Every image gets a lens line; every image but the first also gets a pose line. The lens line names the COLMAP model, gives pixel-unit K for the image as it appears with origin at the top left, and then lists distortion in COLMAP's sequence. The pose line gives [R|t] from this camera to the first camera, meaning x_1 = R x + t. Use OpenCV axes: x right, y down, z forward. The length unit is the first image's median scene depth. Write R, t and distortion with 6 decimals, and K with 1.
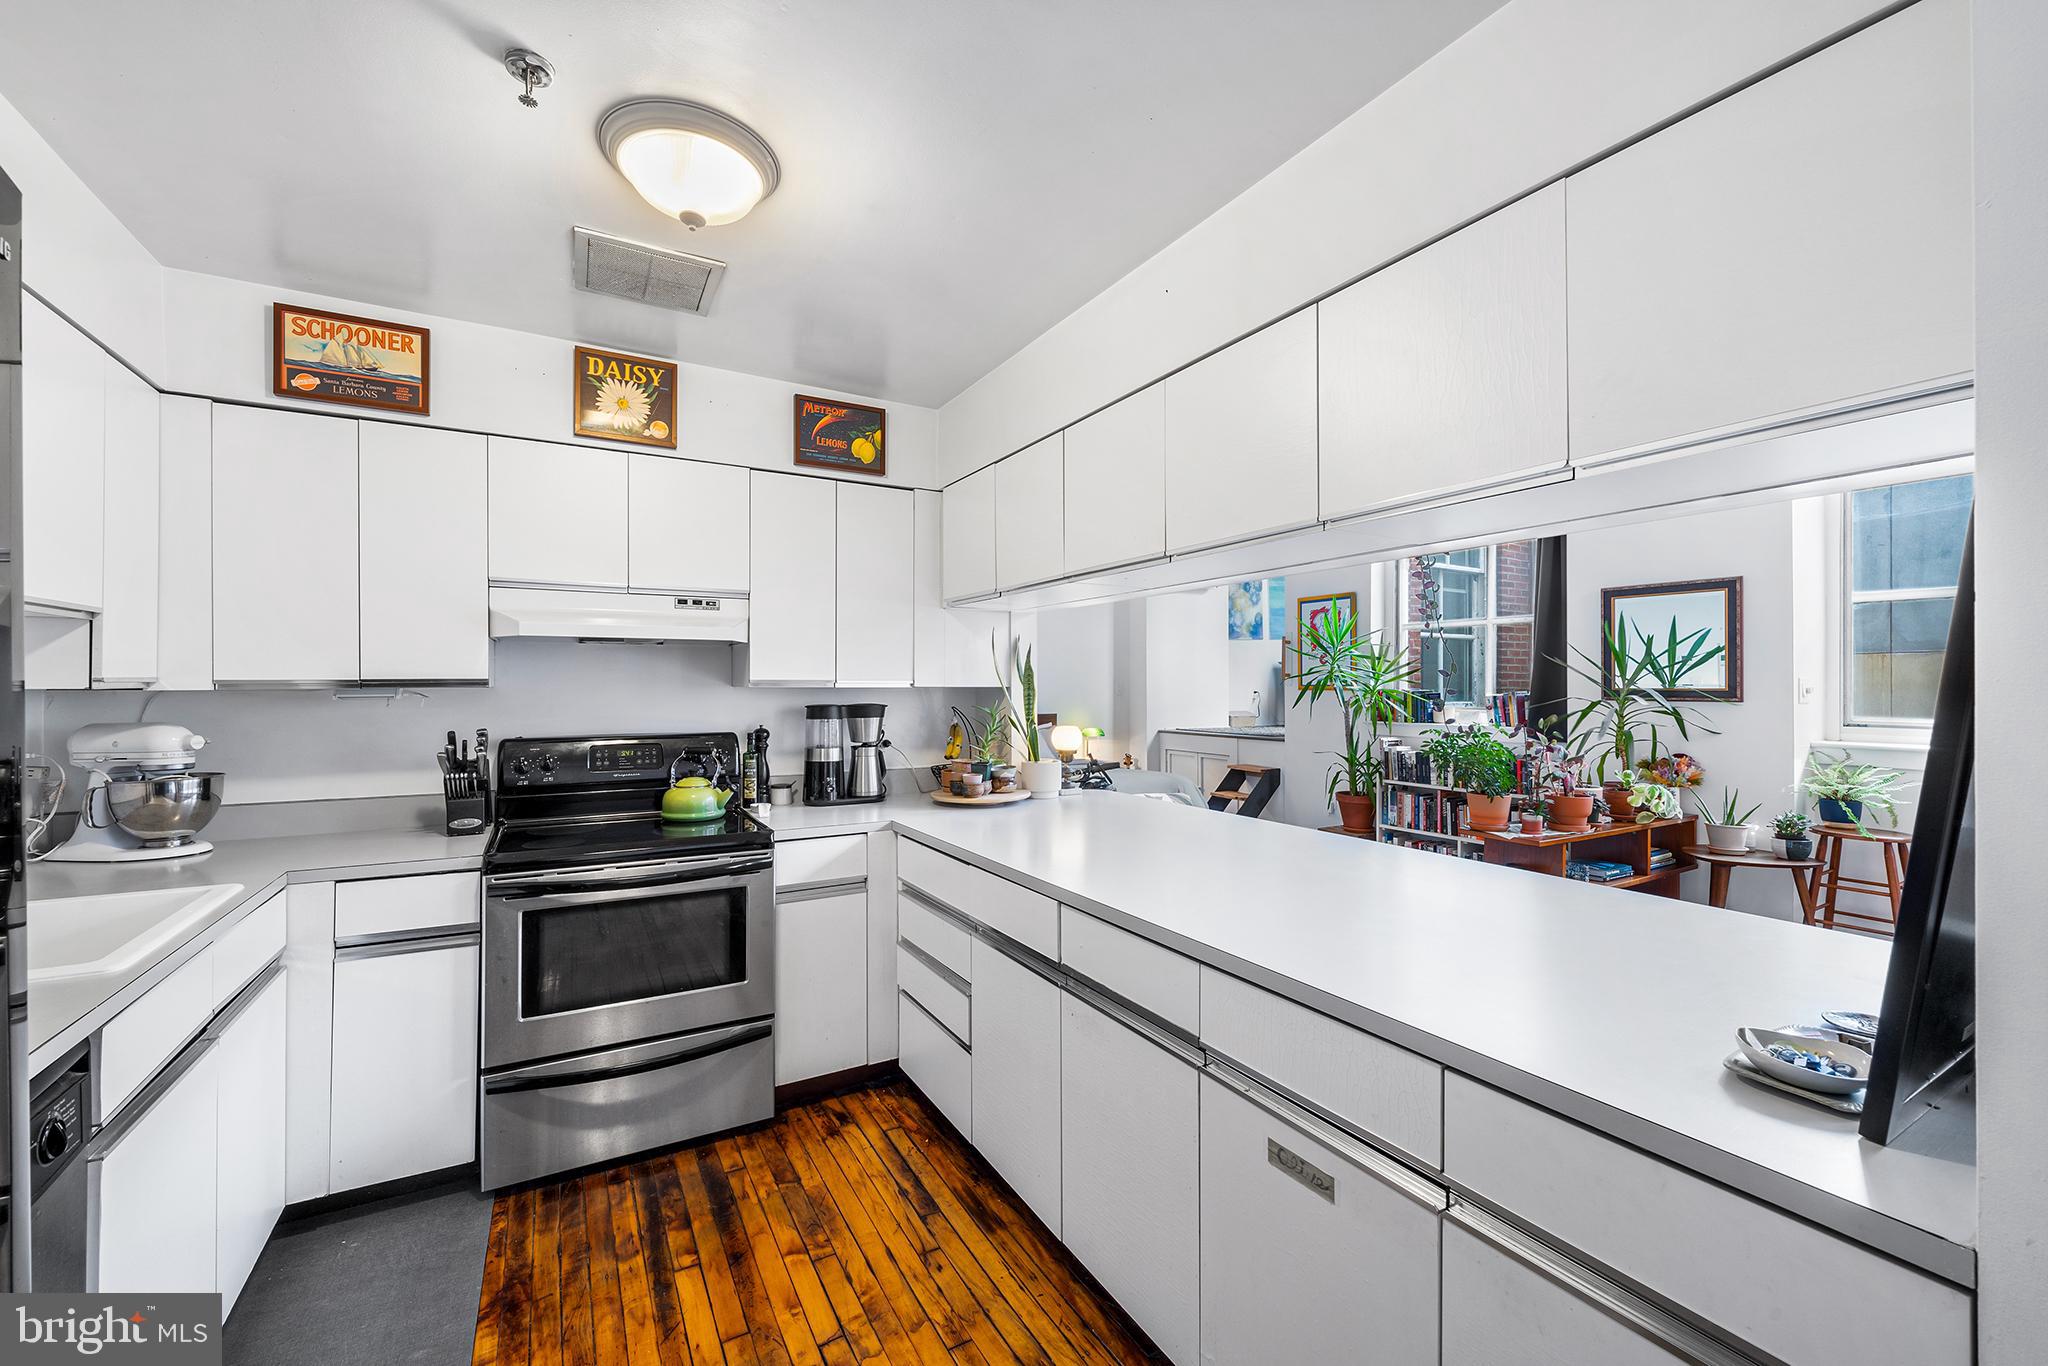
lens RADIAL K [[820.6, 0, 1030.9], [0, 820.6, 684.1], [0, 0, 1]] dist [-0.004081, 0.000399]
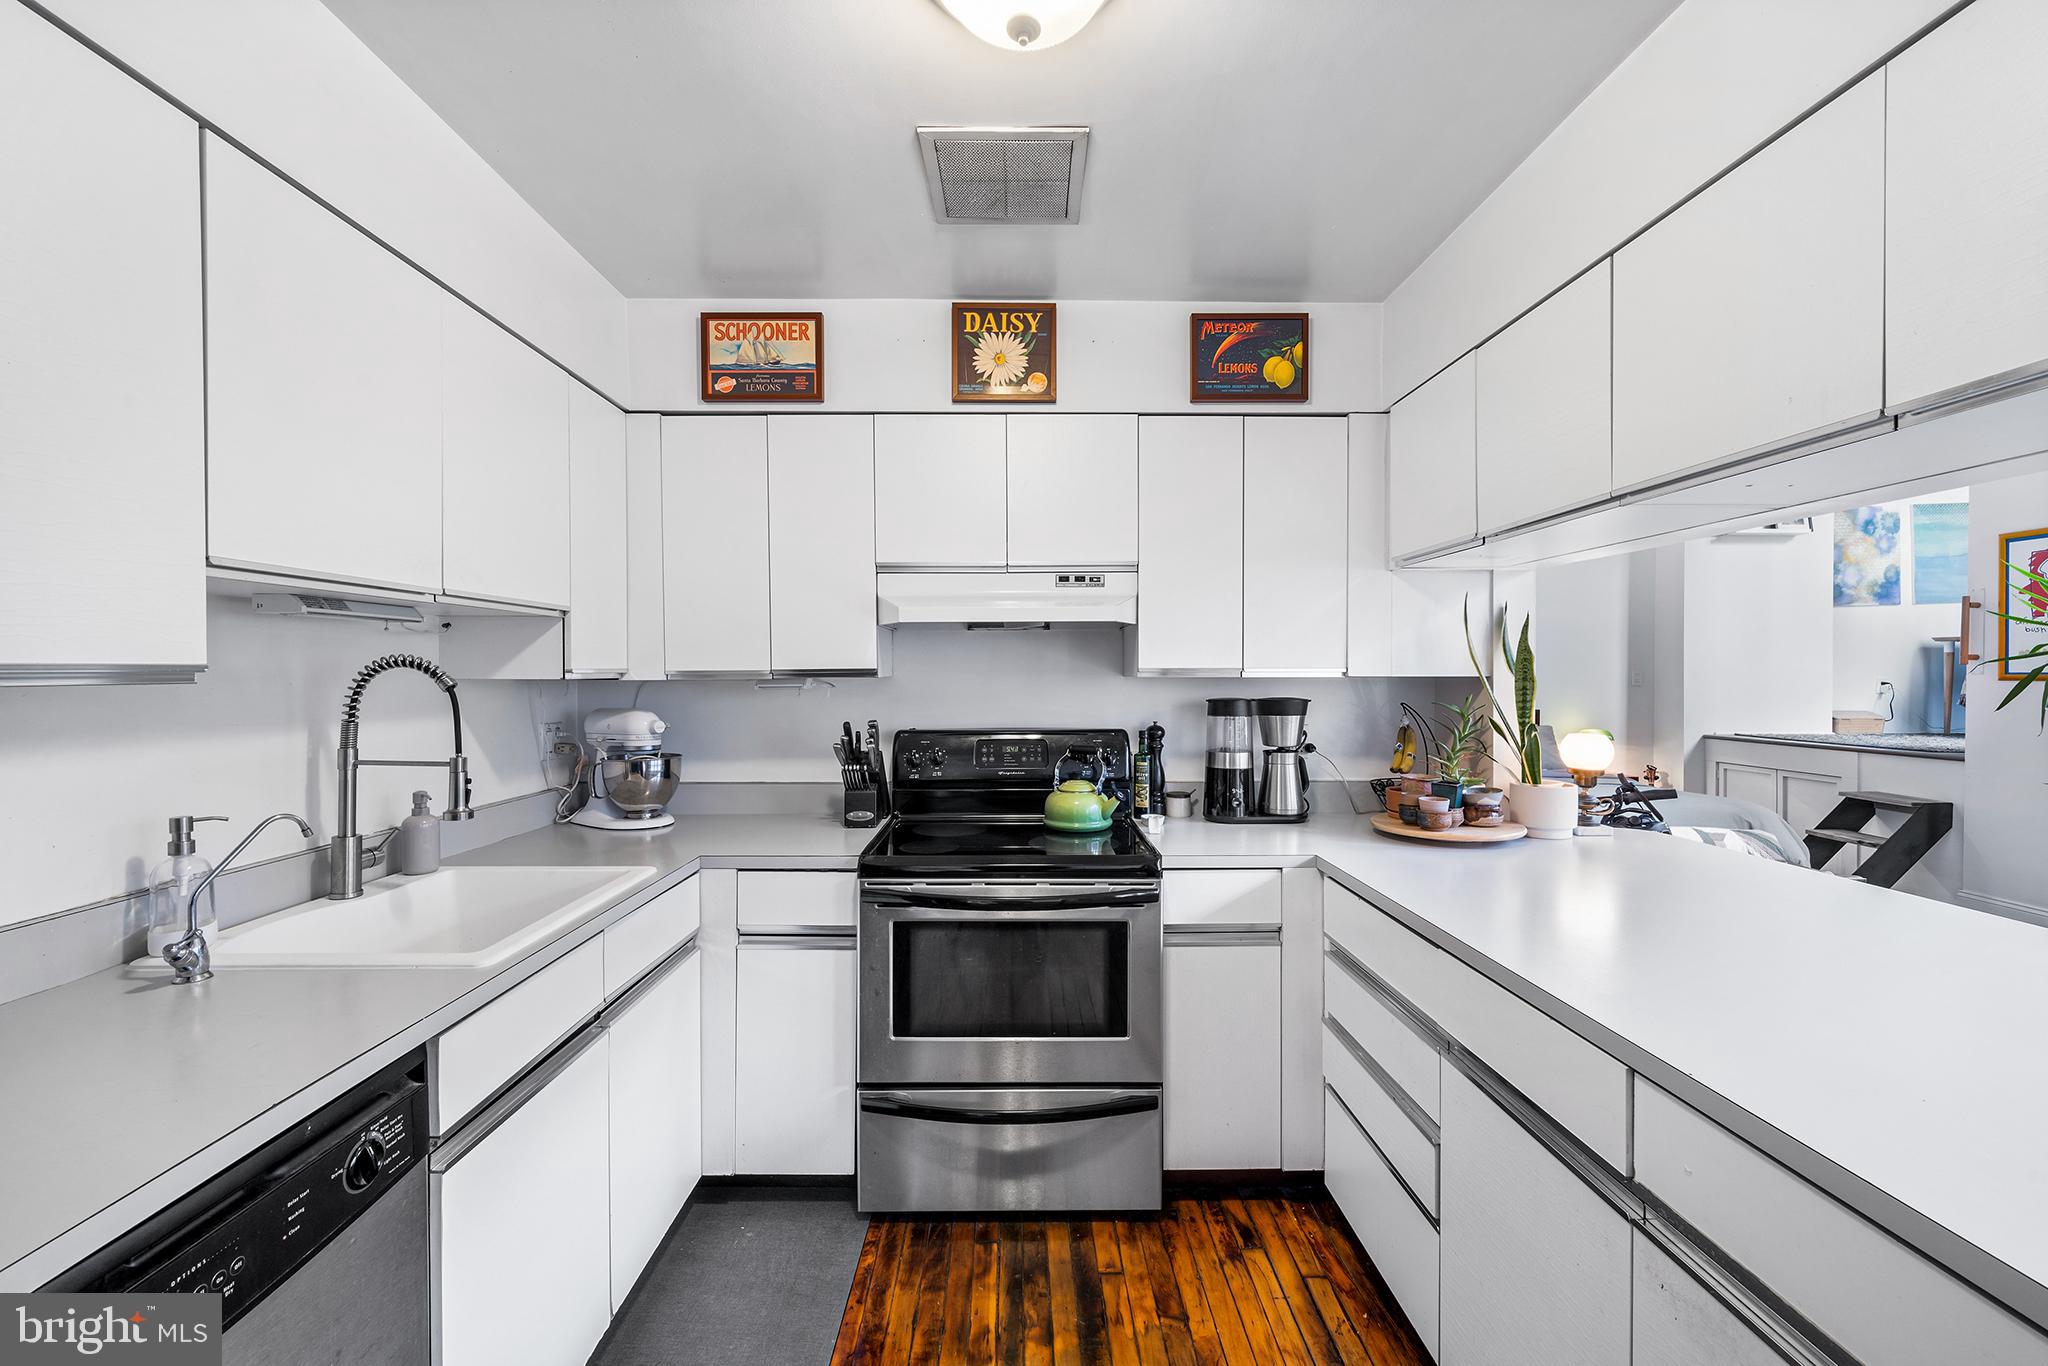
lens RADIAL K [[820.6, 0, 1016.9], [0, 820.6, 682.8], [0, 0, 1]] dist [-0.004081, 0.000399]
pose [[0.866886, 0.003812, -0.498492, -0.035643], [0.002281, 0.999930, 0.011613, -0.000273], [0.498501, -0.011204, 0.866817, 0.230420]]
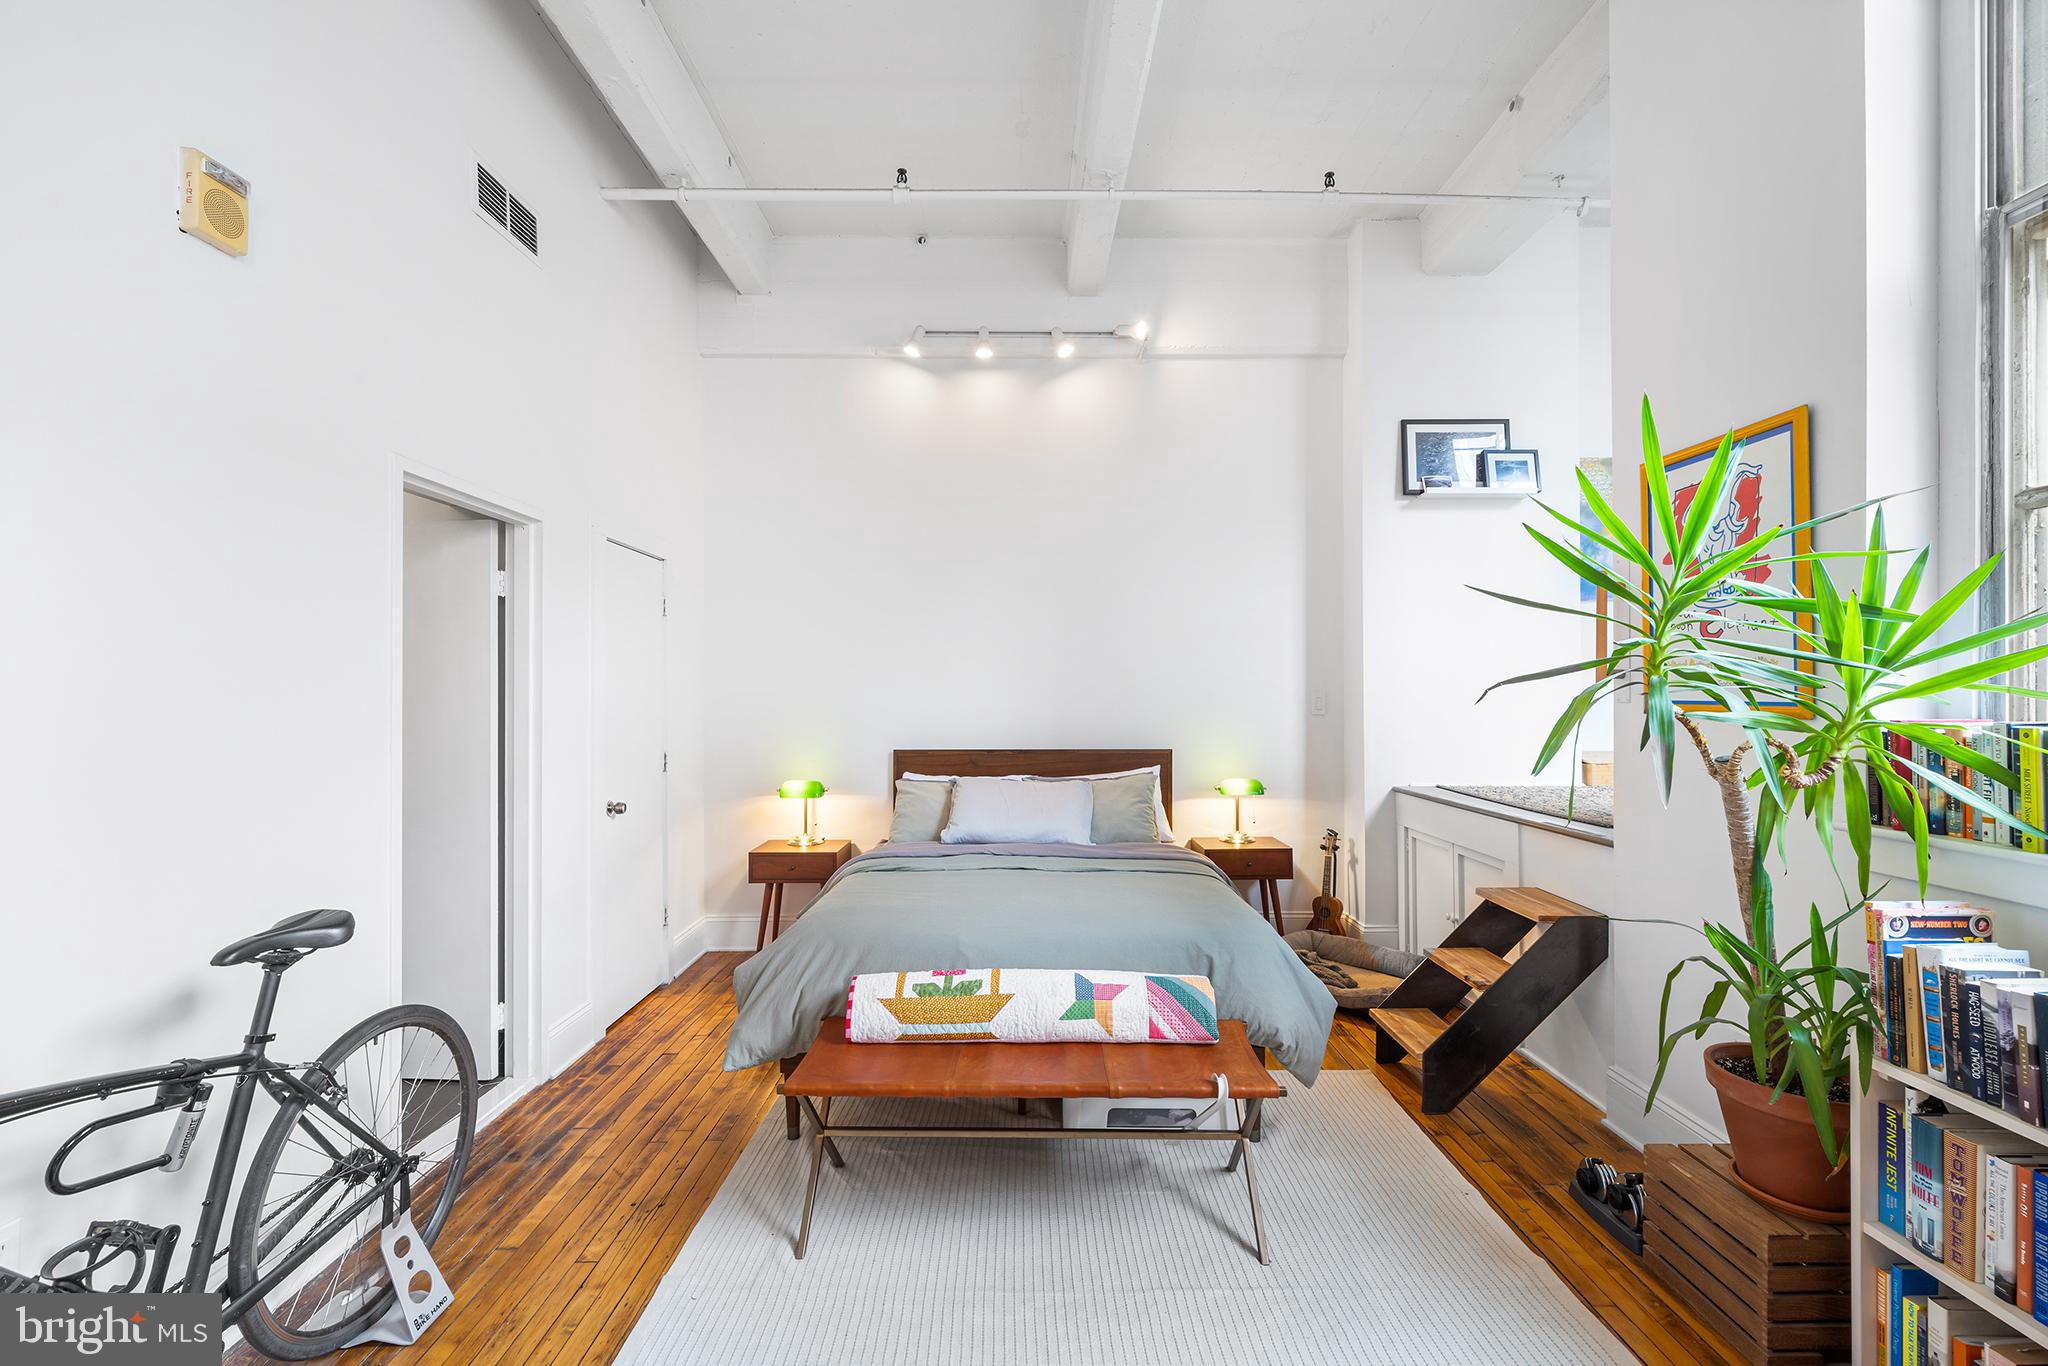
lens RADIAL K [[880.9, 0, 1025.2], [0, 880.9, 685.4], [0, 0, 1]] dist [0.011543, -0.000174]
pose [[0.862752, -0.005590, -0.505596, 0.758147], [0.003439, 0.999981, -0.005187, -0.013671], [0.505616, 0.002736, 0.862755, 1.363990]]
